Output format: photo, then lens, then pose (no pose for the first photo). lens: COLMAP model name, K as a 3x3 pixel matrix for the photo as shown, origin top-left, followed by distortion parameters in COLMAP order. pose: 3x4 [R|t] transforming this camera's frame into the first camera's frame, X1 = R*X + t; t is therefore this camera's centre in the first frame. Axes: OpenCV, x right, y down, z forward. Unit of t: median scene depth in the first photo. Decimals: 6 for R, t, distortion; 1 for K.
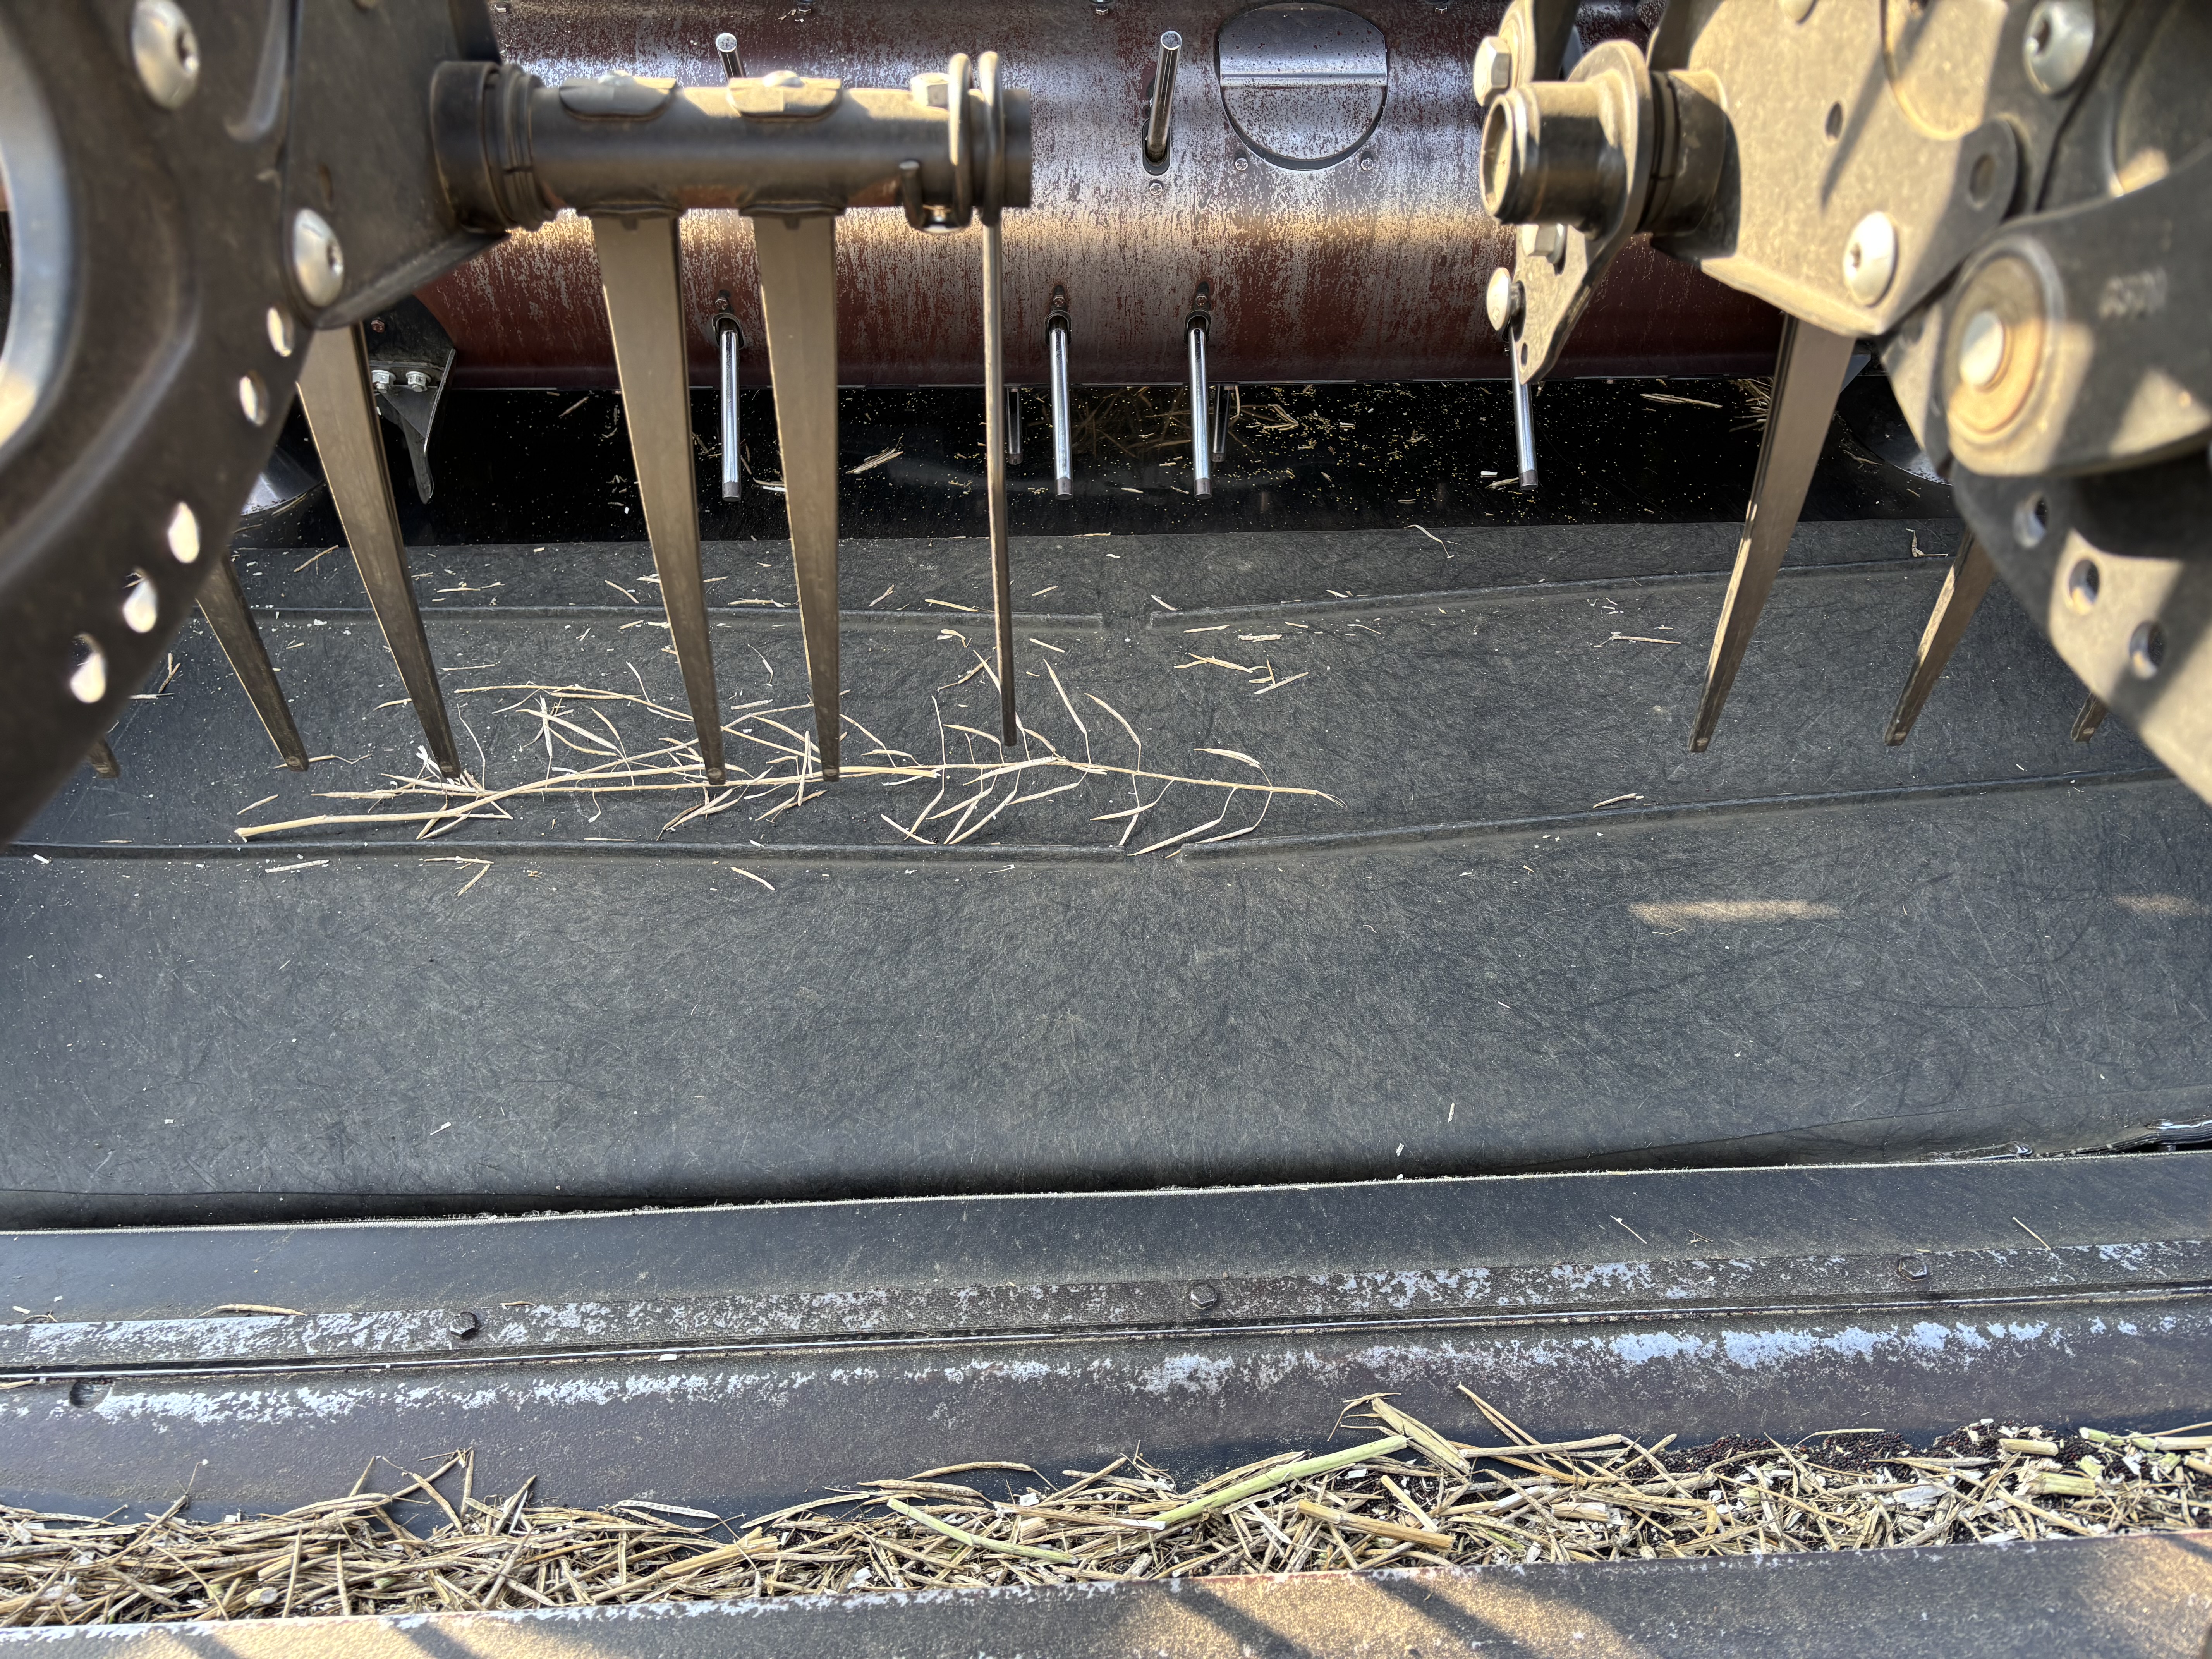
lens RADIAL K [[1683.7, 0, 1099.1], [0, 1683.7, 796.7], [0, 0, 1]] dist [0.029421, -0.027707]
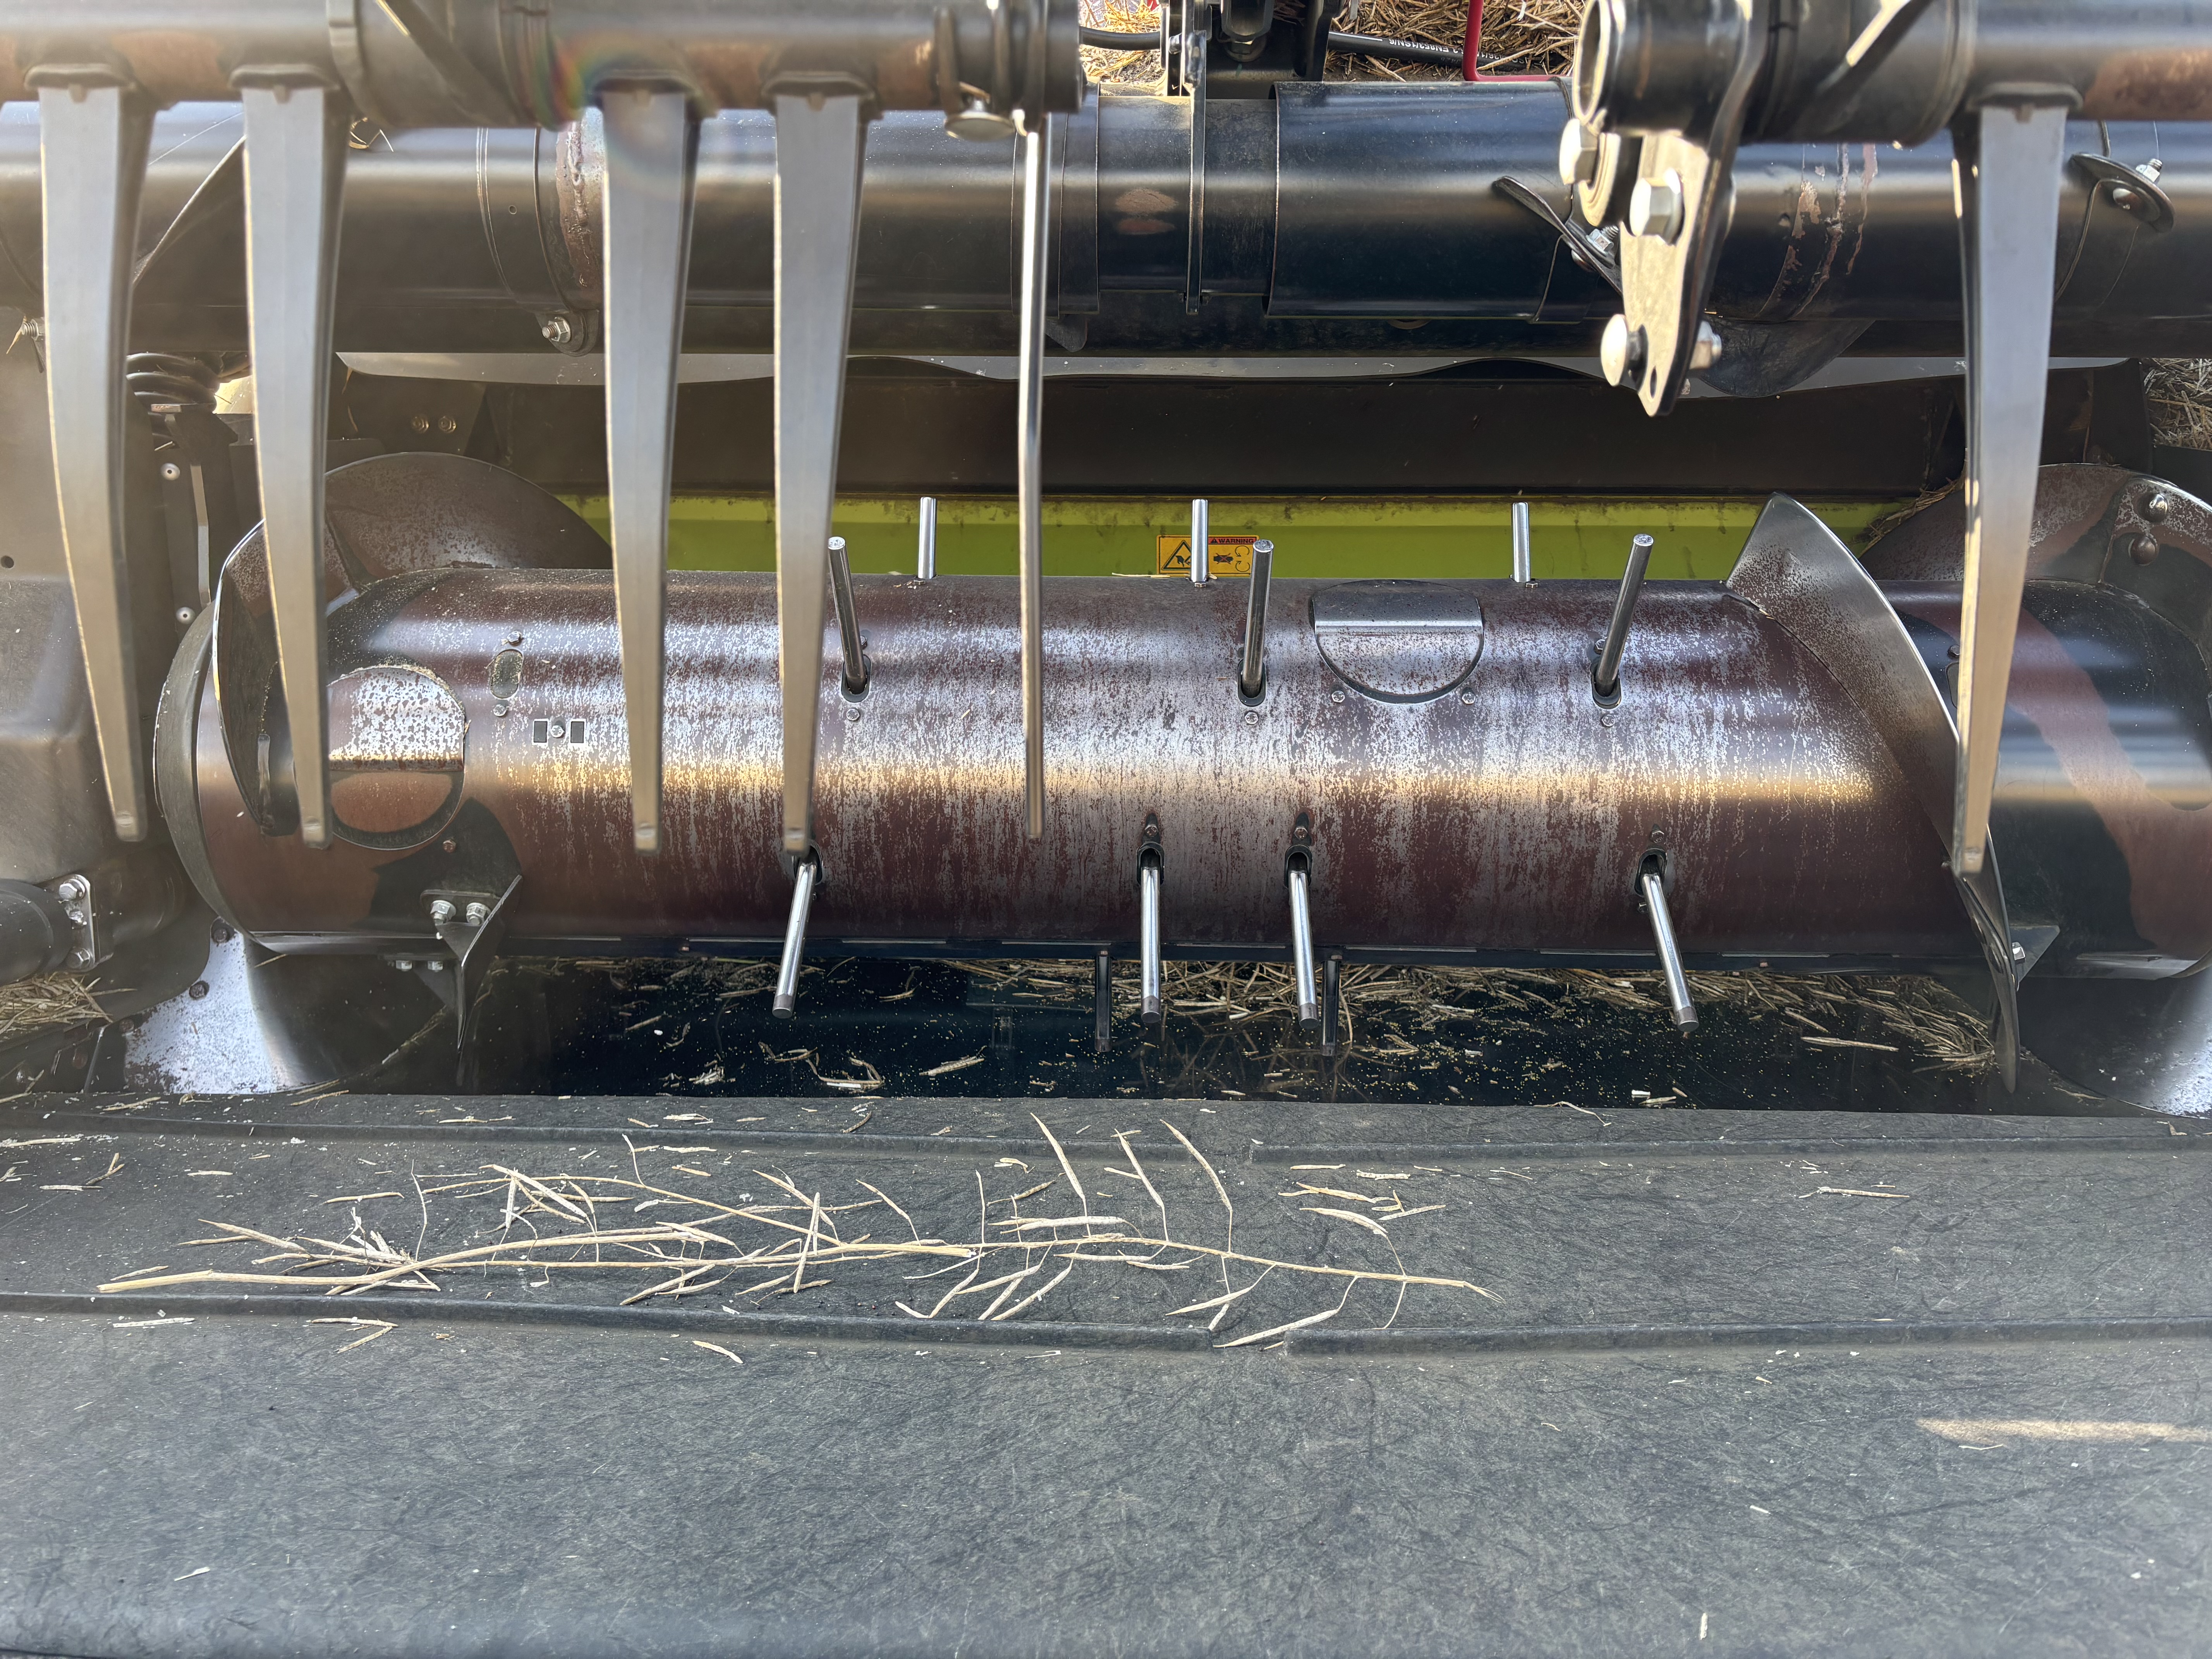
lens RADIAL K [[1666.5, 0, 1109.7], [0, 1666.5, 806.0], [0, 0, 1]] dist [0.054612, -0.064632]
pose [[0.997431, 0.003320, -0.071552, 0.023805], [-0.041607, 0.839985, -0.541012, 0.244205], [0.058306, 0.542600, 0.837965, 0.241370]]
